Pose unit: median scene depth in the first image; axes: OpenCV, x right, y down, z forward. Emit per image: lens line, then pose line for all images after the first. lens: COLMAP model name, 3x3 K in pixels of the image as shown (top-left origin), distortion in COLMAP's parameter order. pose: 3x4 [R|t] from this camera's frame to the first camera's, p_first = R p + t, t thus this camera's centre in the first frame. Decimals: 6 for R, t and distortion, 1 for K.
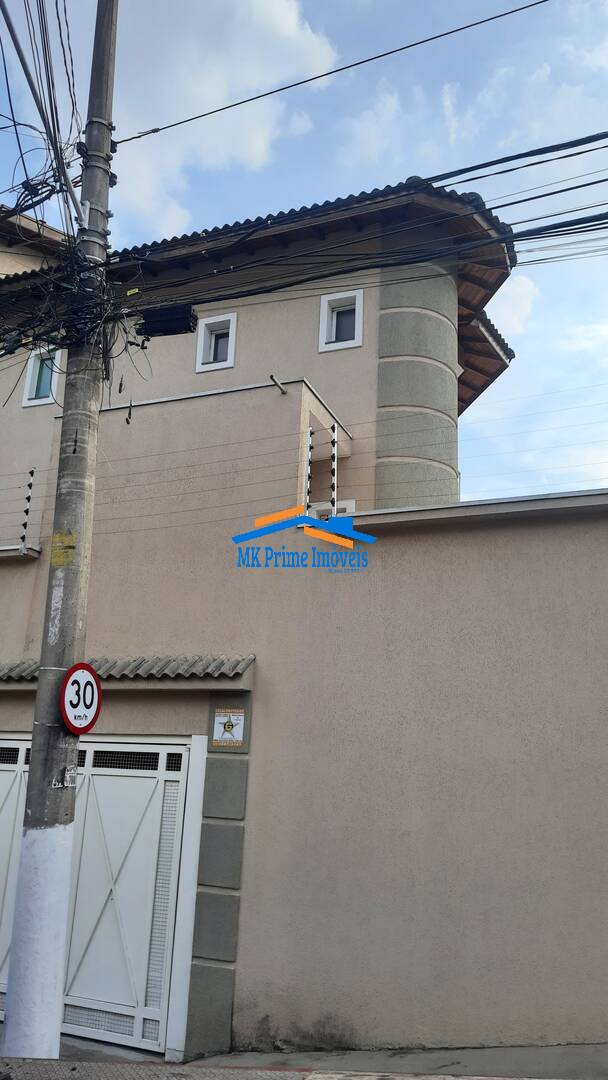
lens RADIAL K [[766.4, 0, 297.4], [0, 766.4, 542.3], [0, 0, 1]] dist [0.148454, -0.187313]
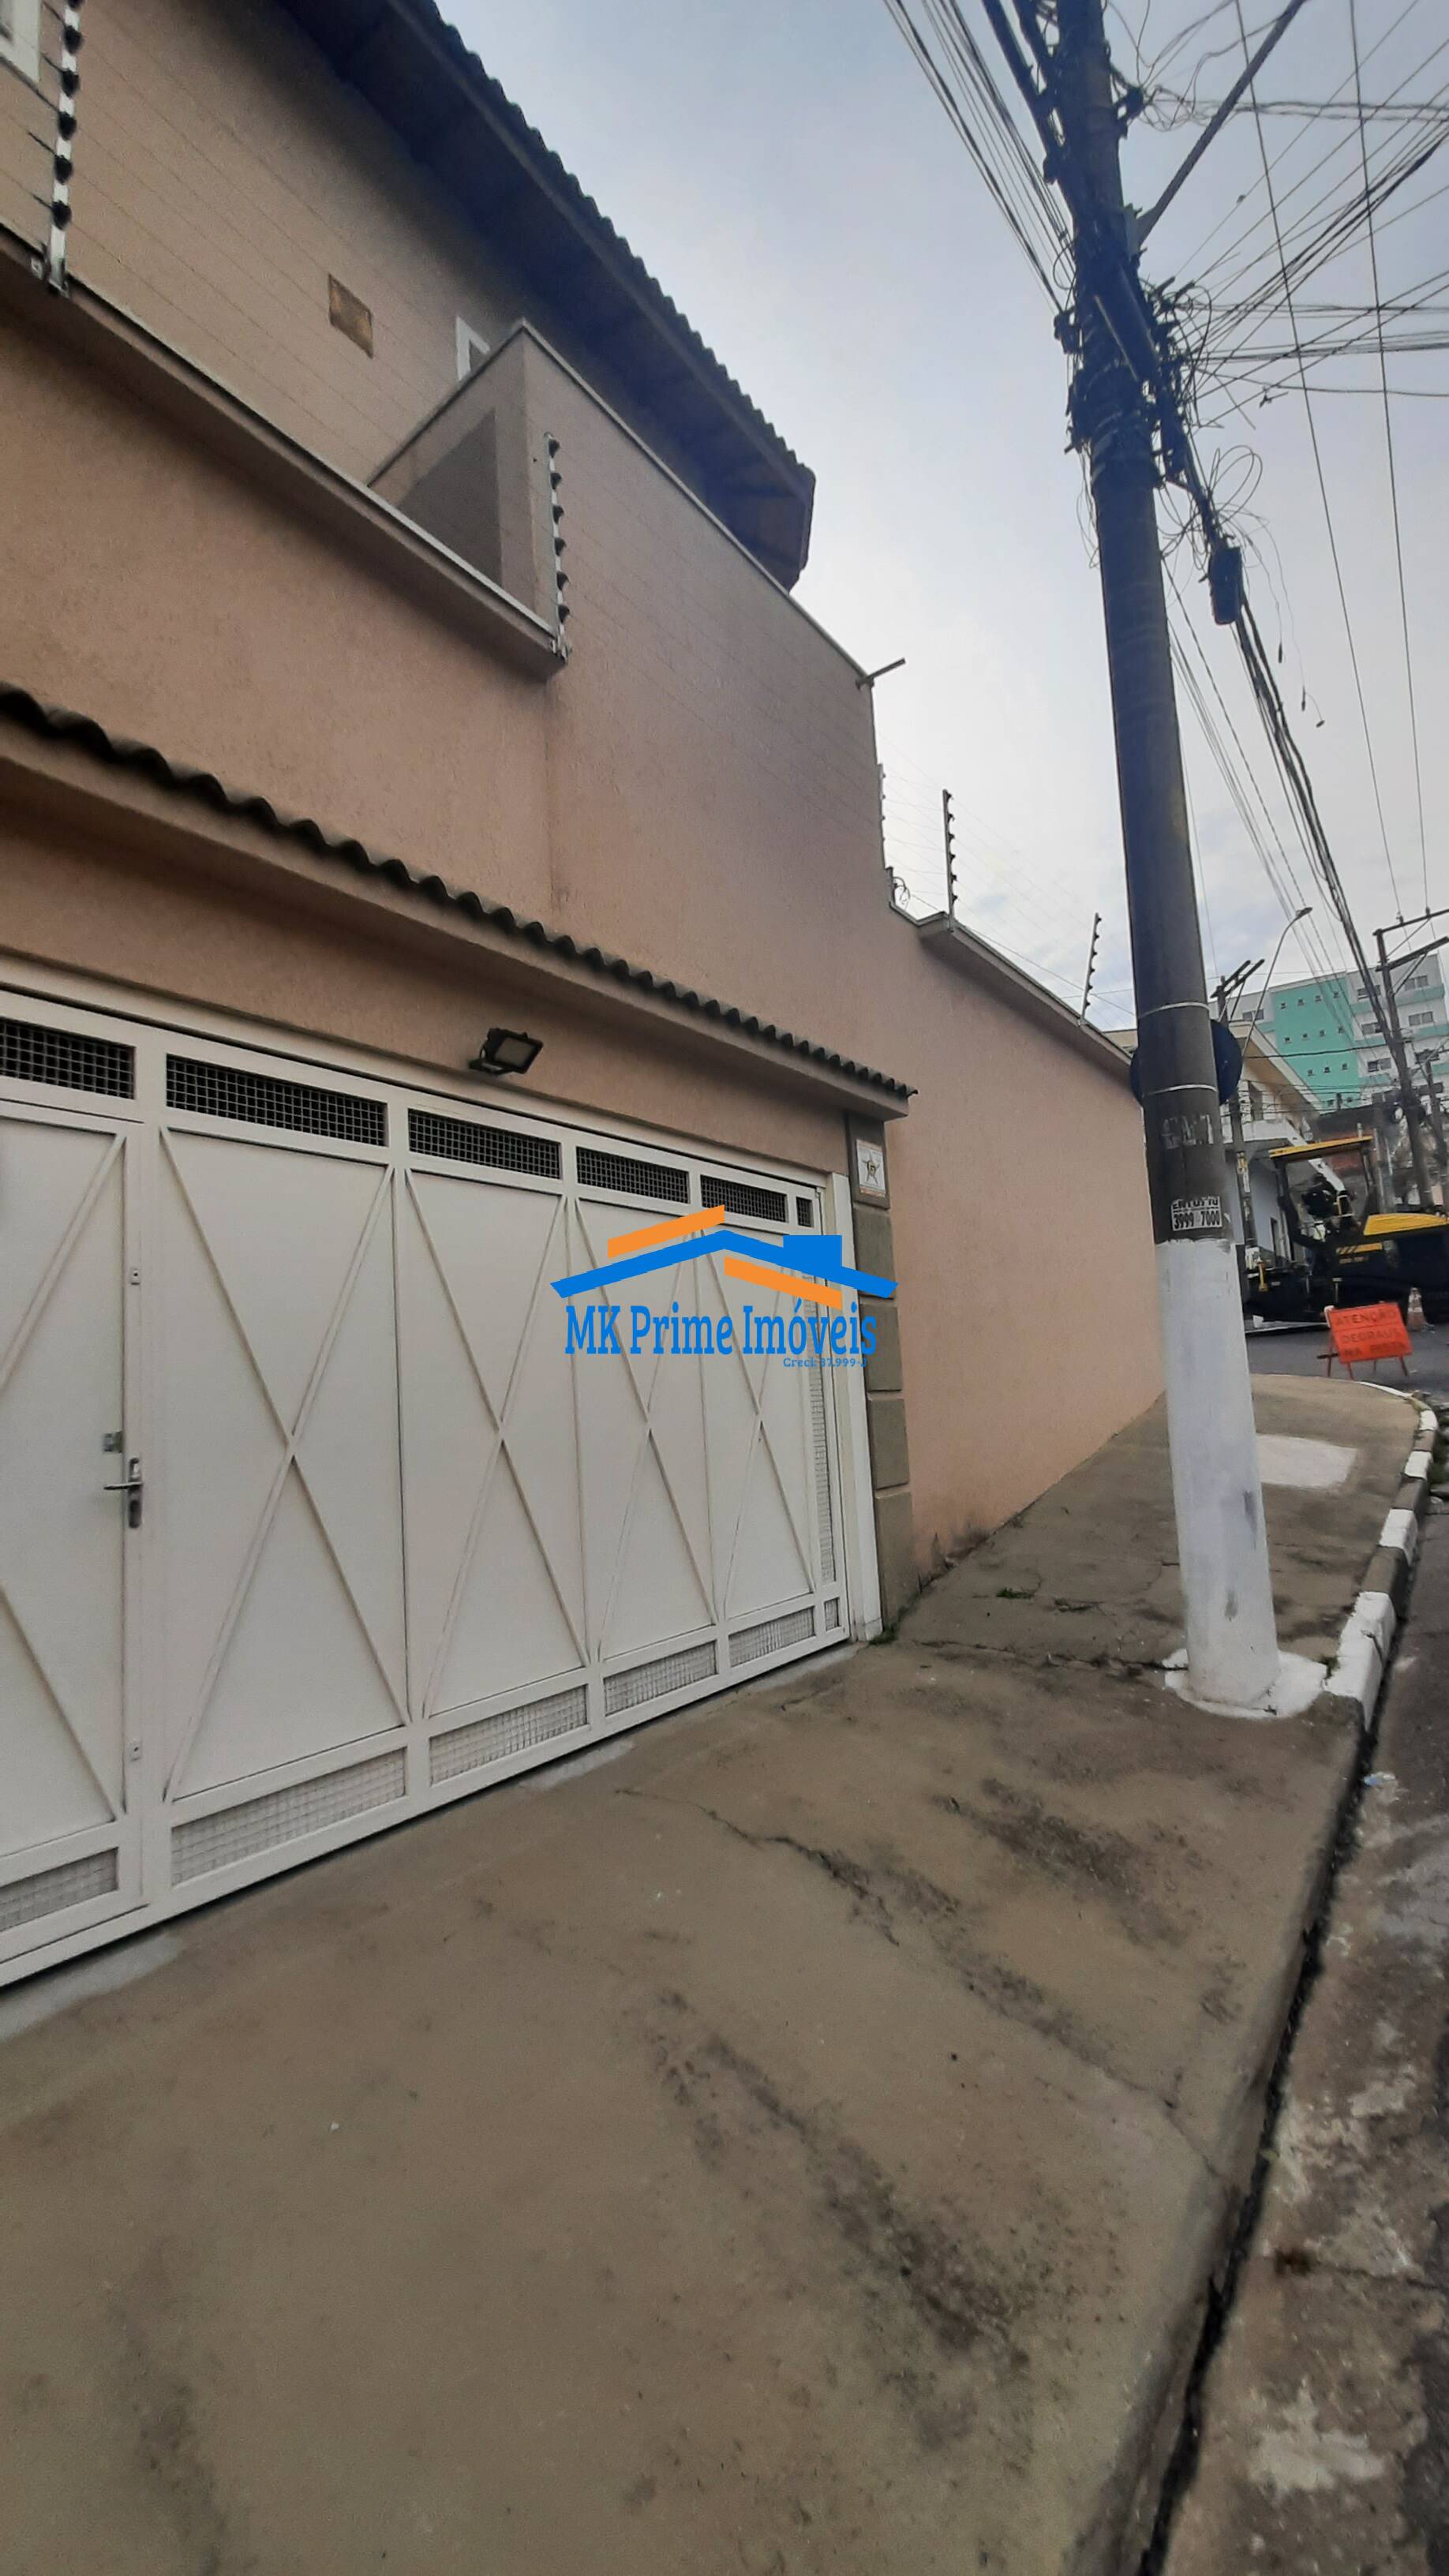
lens RADIAL K [[1032.0, 0, 749.5], [0, 1032.0, 1294.5], [0, 0, 1]] dist [-0.000503, -0.000323]
pose [[0.258918, 0.054517, 0.964360, -0.957309], [-0.187738, 0.982206, -0.005121, 0.369899], [-0.947479, -0.179722, 0.264545, 0.853683]]
